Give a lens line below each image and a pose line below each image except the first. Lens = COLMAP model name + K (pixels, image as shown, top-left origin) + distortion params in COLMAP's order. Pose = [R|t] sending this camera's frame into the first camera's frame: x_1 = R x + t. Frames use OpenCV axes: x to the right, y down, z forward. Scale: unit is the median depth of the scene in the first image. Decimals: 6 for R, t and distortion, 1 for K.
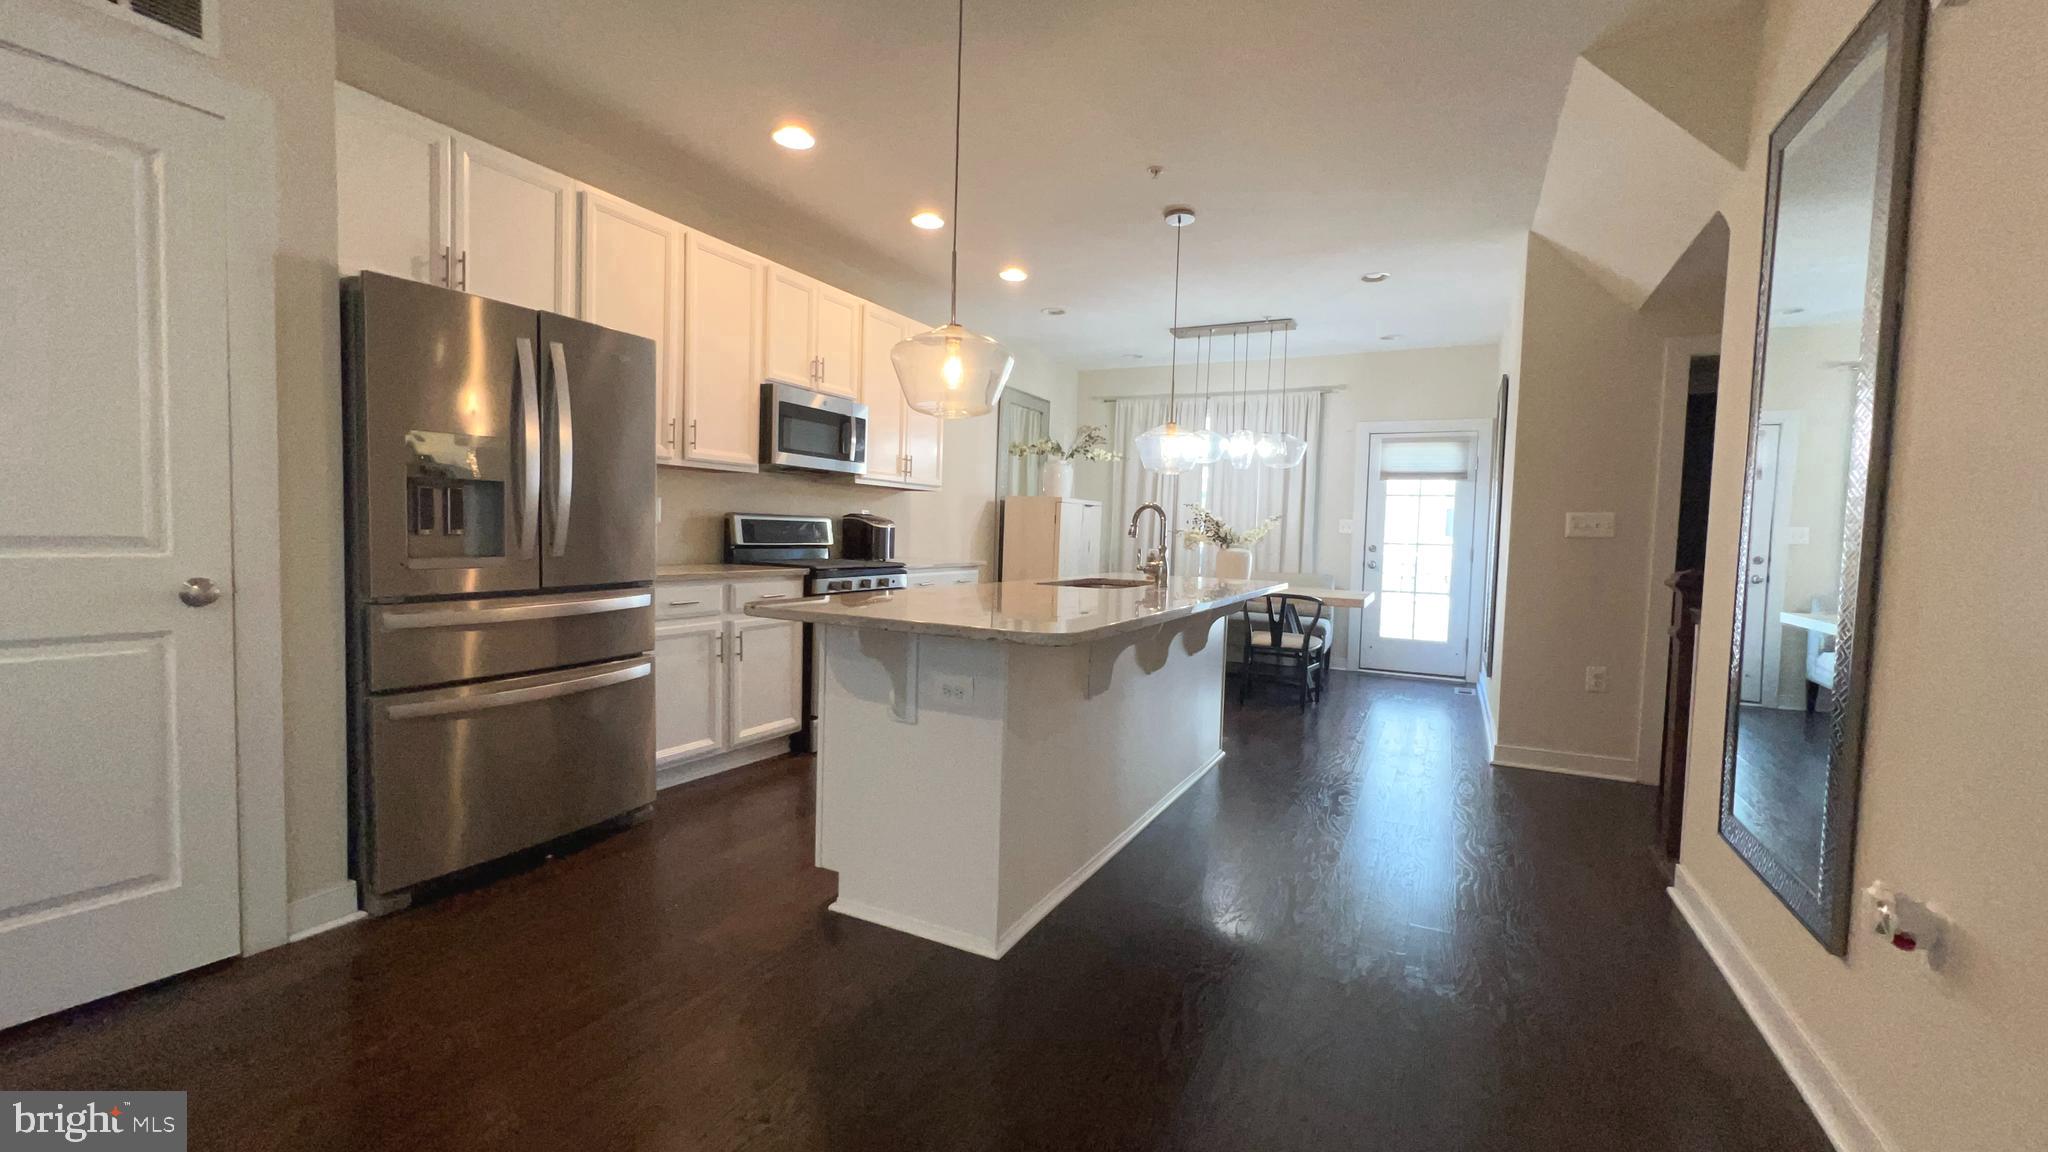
lens RADIAL K [[823.5, 0, 1024.0], [0, 823.5, 576.0], [0, 0, 1]] dist [-0.008951, 0.000264]
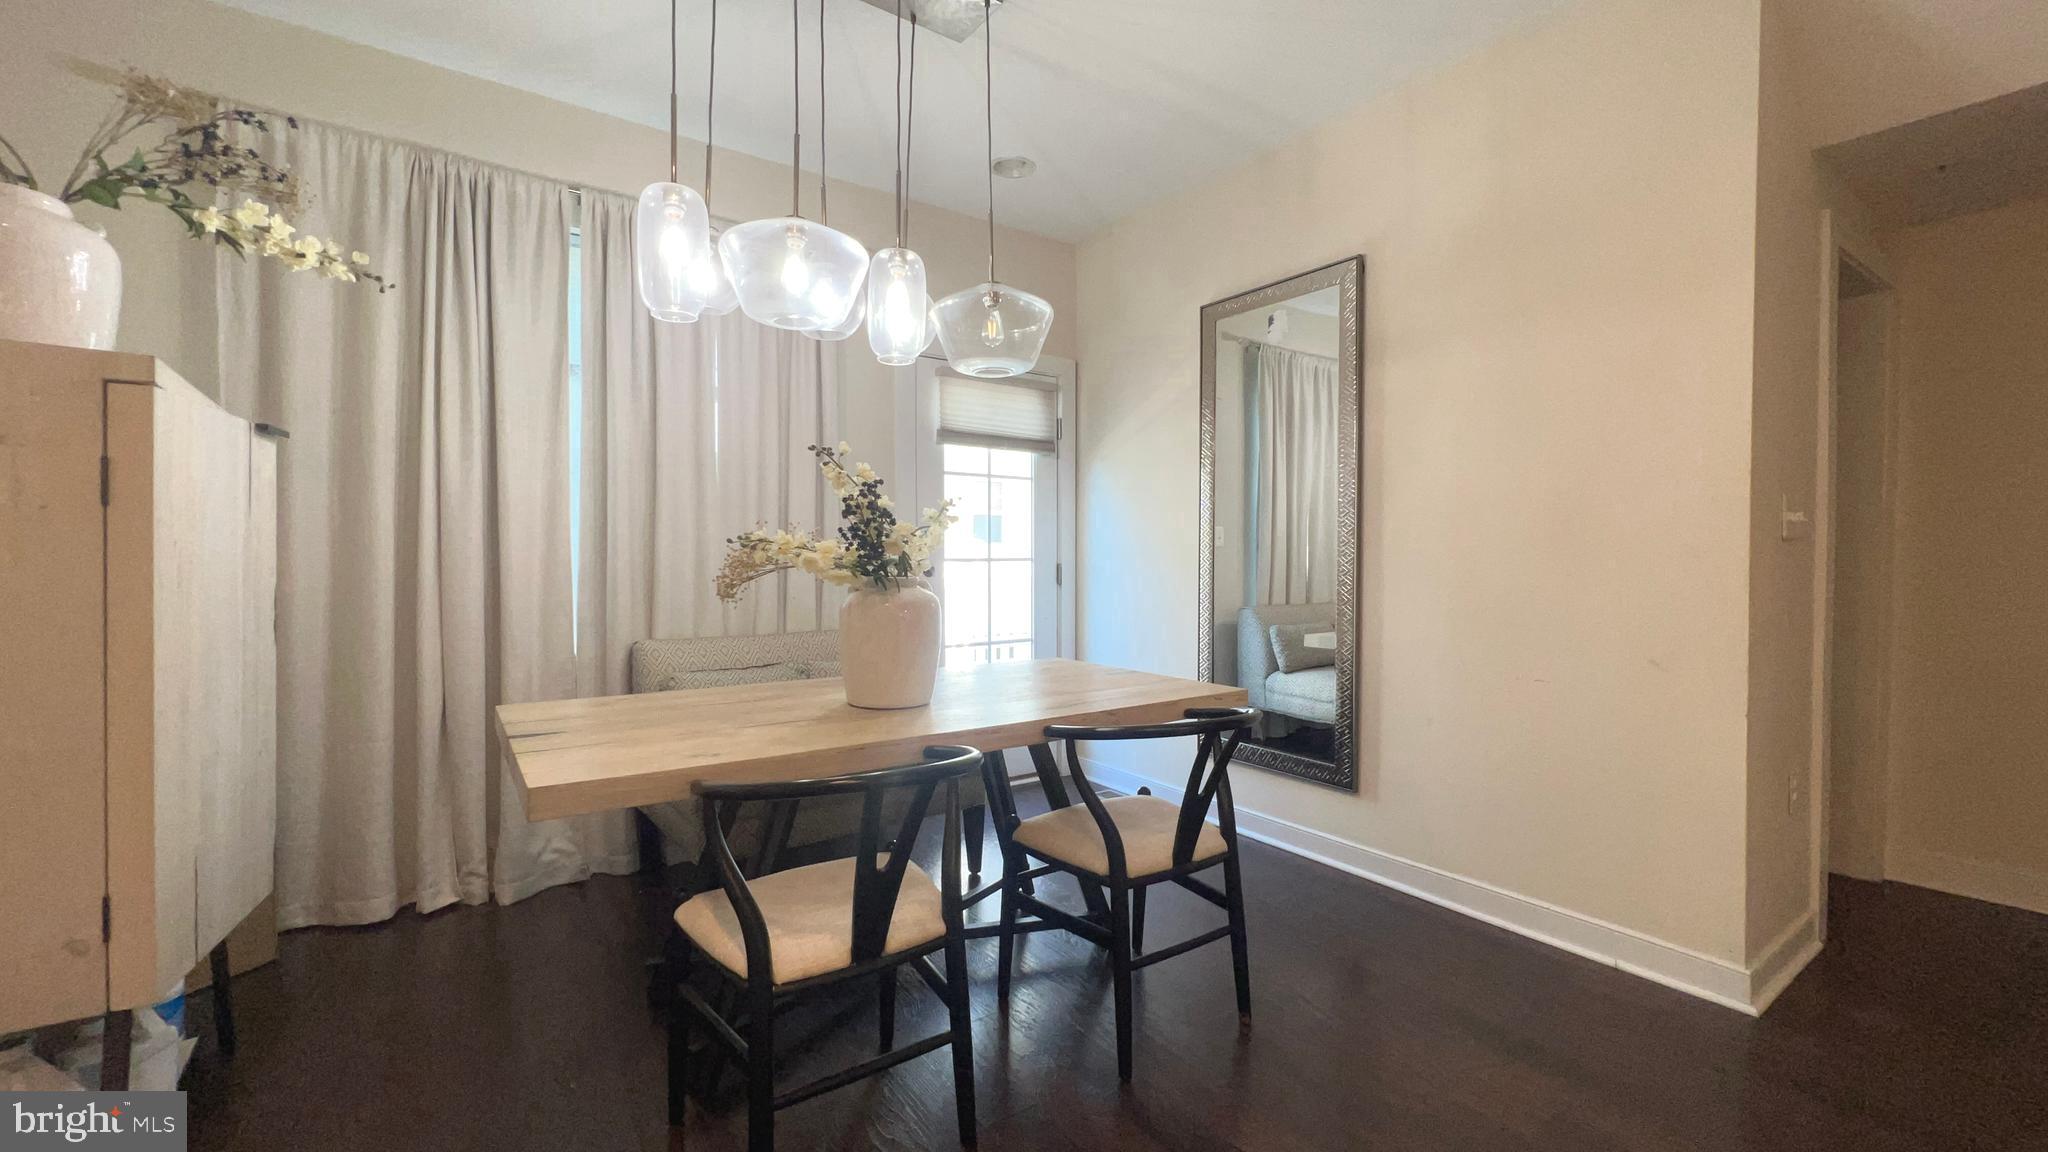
lens RADIAL K [[823.5, 0, 1024.0], [0, 823.5, 576.0], [0, 0, 1]] dist [-0.008951, 0.000264]
pose [[0.469923, -0.043482, 0.881636, -0.023705], [0.058336, 0.998132, 0.018133, -0.040330], [-0.880778, 0.042910, 0.471582, 0.787810]]
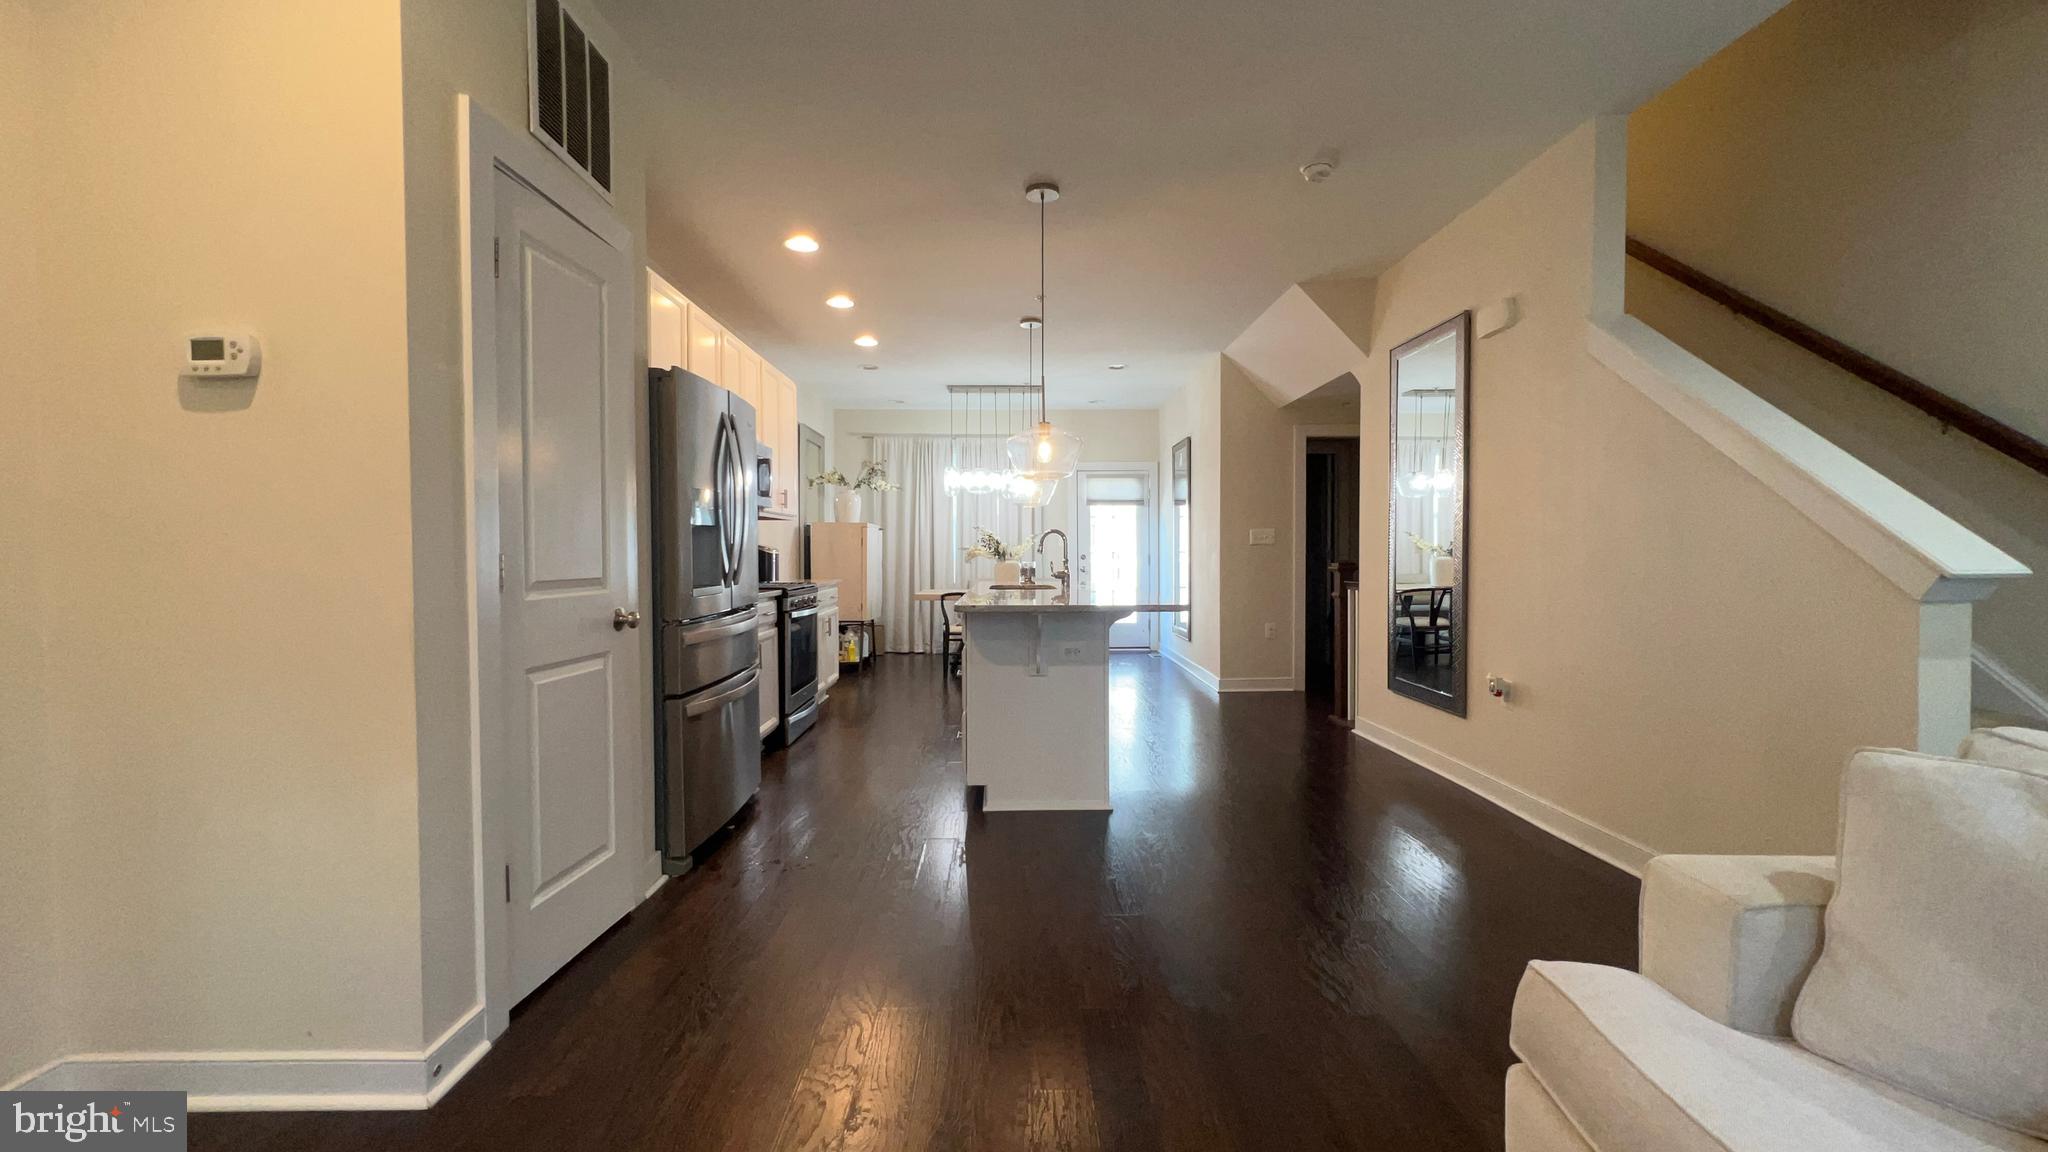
lens RADIAL K [[823.5, 0, 1024.0], [0, 823.5, 576.0], [0, 0, 1]] dist [-0.008951, 0.000264]
pose [[0.876811, -0.047352, 0.478498, -0.339010], [0.056726, 0.998377, -0.005147, -0.001880], [-0.477477, 0.031656, 0.878074, -0.137298]]
